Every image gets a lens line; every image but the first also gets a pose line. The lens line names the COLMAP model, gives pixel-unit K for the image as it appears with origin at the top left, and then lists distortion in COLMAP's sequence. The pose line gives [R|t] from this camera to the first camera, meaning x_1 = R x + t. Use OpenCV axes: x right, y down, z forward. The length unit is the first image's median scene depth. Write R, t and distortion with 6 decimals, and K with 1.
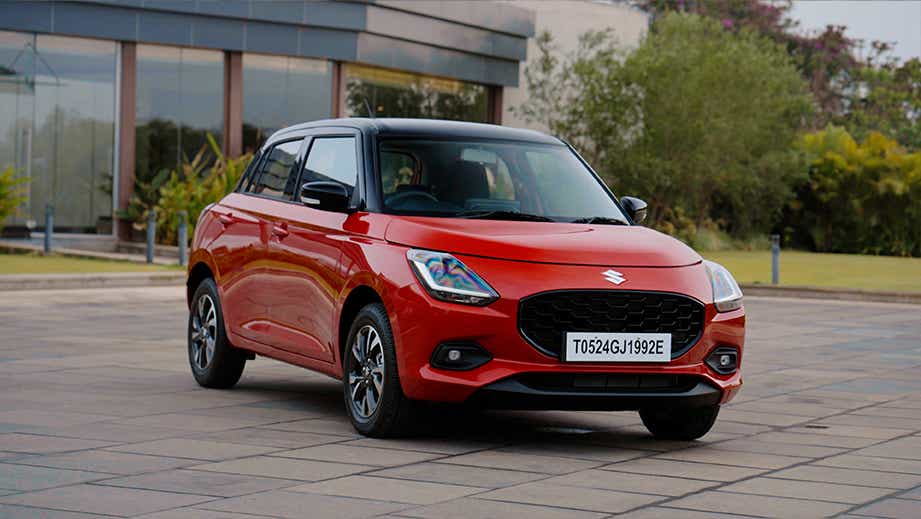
lens RADIAL K [[2232.7, 0, 455.7], [0, 2232.7, 260.3], [0, 0, 1]] dist [0.589865, -0.225200]
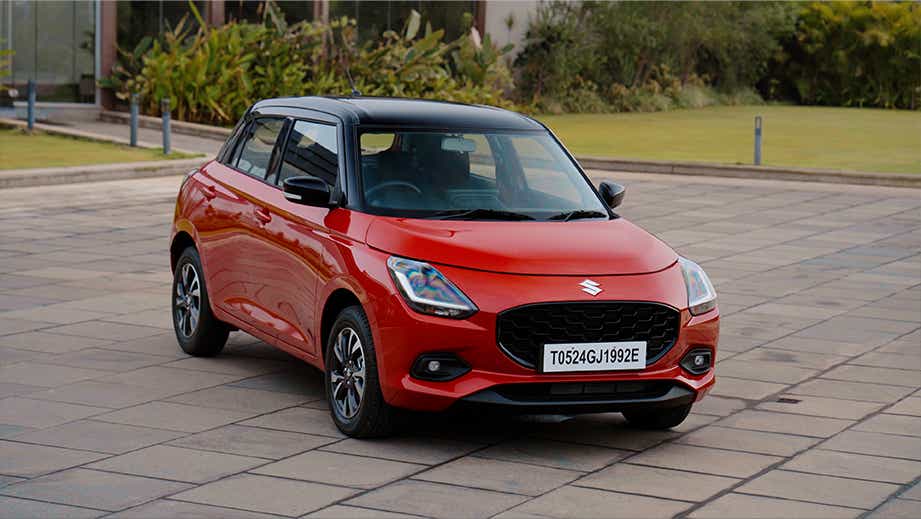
lens RADIAL K [[2232.2, 0, 463.7], [0, 2232.2, 260.2], [0, 0, 1]] dist [0.558069, -0.441054]
pose [[0.999955, 0.000379, 0.009431, 0.002677], [-0.001171, 0.996460, 0.084061, -0.073803], [-0.009366, -0.084068, 0.996416, -0.009168]]
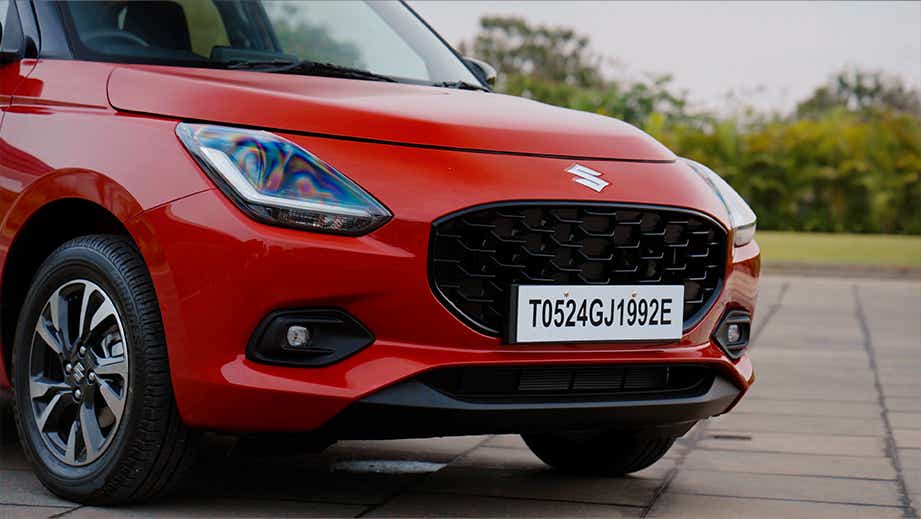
lens RADIAL K [[2232.7, 0, 455.7], [0, 2232.7, 260.3], [0, 0, 1]] dist [0.589865, -0.225200]
pose [[0.960221, -0.009982, 0.279062, -0.084479], [0.006832, 0.999902, 0.012258, 0.016299], [-0.279157, -0.009864, 0.960195, 0.418354]]
